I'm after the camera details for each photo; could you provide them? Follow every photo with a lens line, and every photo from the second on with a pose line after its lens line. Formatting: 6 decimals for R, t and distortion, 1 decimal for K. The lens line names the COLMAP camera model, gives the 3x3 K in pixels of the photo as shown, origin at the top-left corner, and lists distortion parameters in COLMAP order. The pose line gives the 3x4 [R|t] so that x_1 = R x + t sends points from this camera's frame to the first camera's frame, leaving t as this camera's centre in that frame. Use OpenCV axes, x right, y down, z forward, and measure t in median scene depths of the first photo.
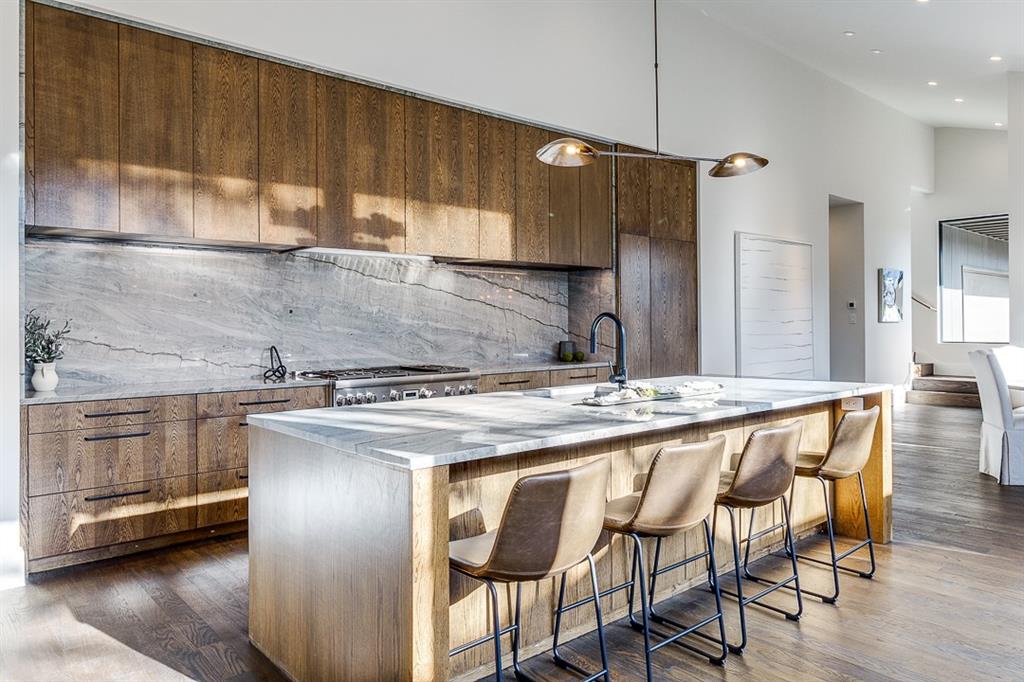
lens RADIAL K [[692.9, 0, 510.1], [0, 692.9, 323.5], [0, 0, 1]] dist [-0.001483, 0.001939]
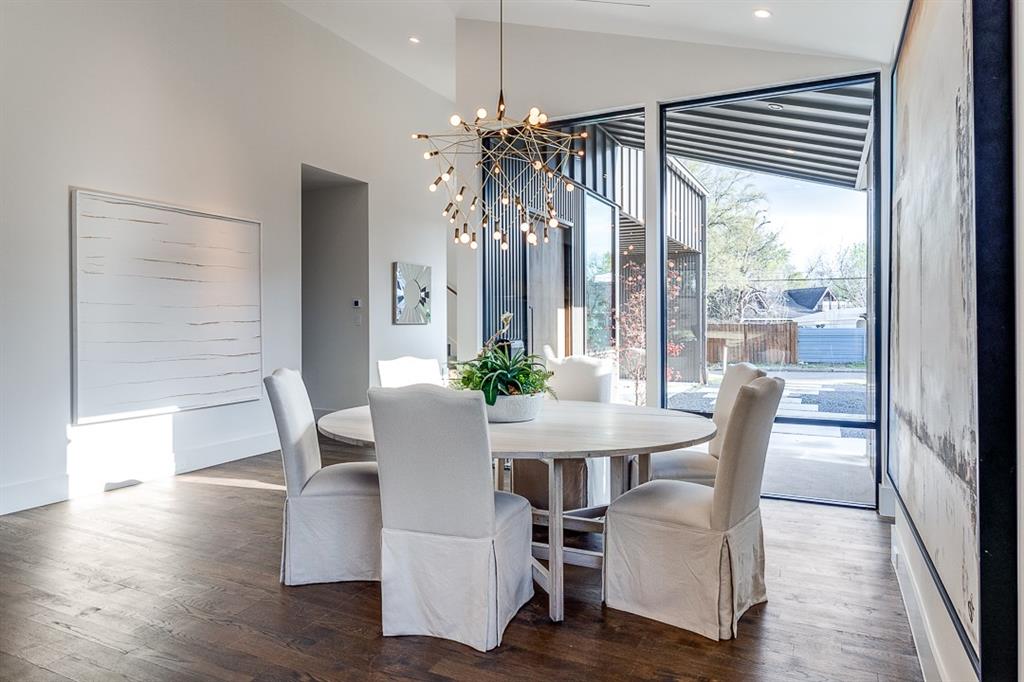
lens RADIAL K [[656.0, 0, 513.6], [0, 656.0, 324.6], [0, 0, 1]] dist [0.000487, -0.000279]
pose [[0.915882, 0.001768, 0.401444, 0.776609], [-0.002162, 0.999998, 0.000530, -0.005131], [-0.401443, -0.001354, 0.915883, 0.434508]]
